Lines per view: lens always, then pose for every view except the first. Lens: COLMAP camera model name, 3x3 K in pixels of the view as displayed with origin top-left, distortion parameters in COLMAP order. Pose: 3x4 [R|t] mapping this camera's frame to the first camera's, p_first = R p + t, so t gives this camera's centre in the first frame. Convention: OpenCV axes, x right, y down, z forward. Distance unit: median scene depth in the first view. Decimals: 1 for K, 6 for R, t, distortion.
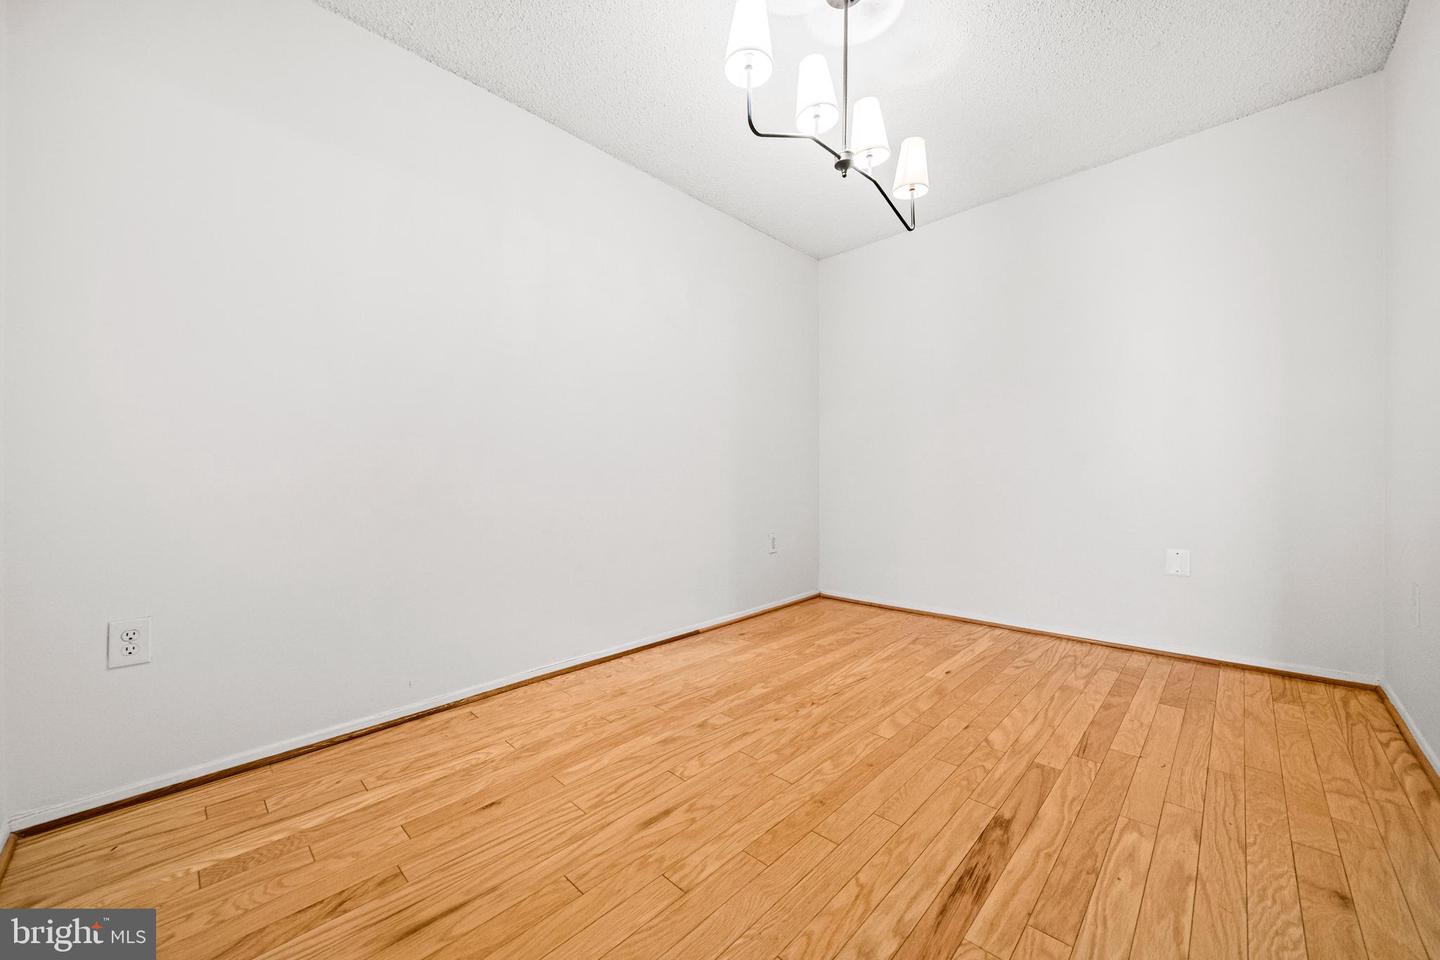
lens RADIAL K [[540.4, 0, 720.0], [0, 540.4, 480.0], [0, 0, 1]] dist [-0.000155, 0.000055]
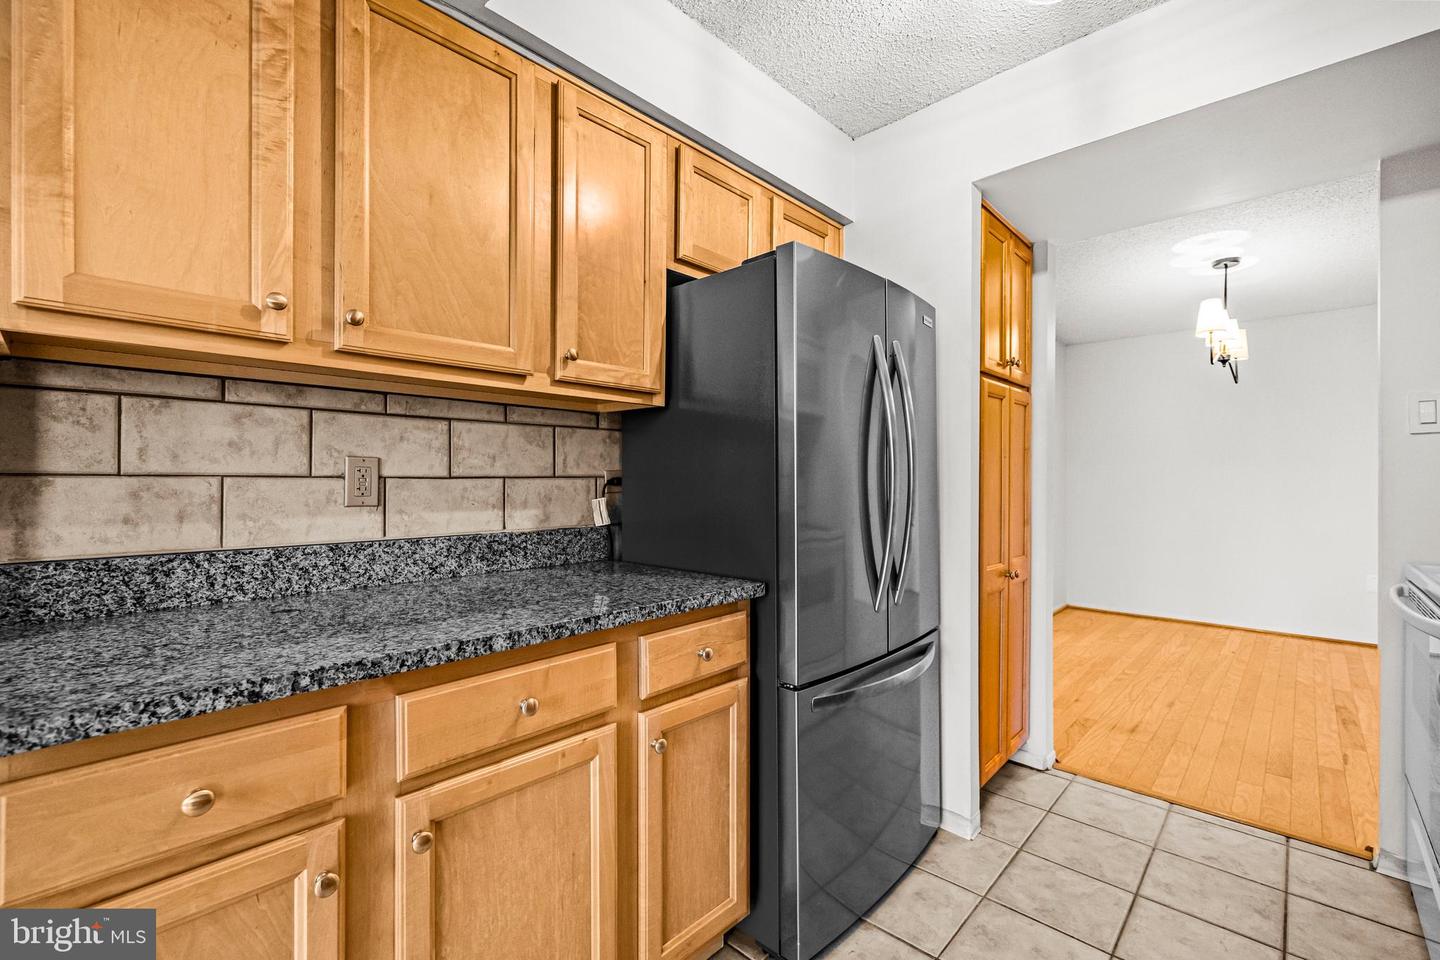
lens RADIAL K [[616.8, 0, 720.0], [0, 616.8, 480.0], [0, 0, 1]] dist [-0.001171, 0.000071]
pose [[0.999928, 0.011832, 0.002067, -1.414650], [-0.011807, 0.999863, -0.011576, -0.133144], [-0.002203, 0.011551, 0.999931, -1.026021]]
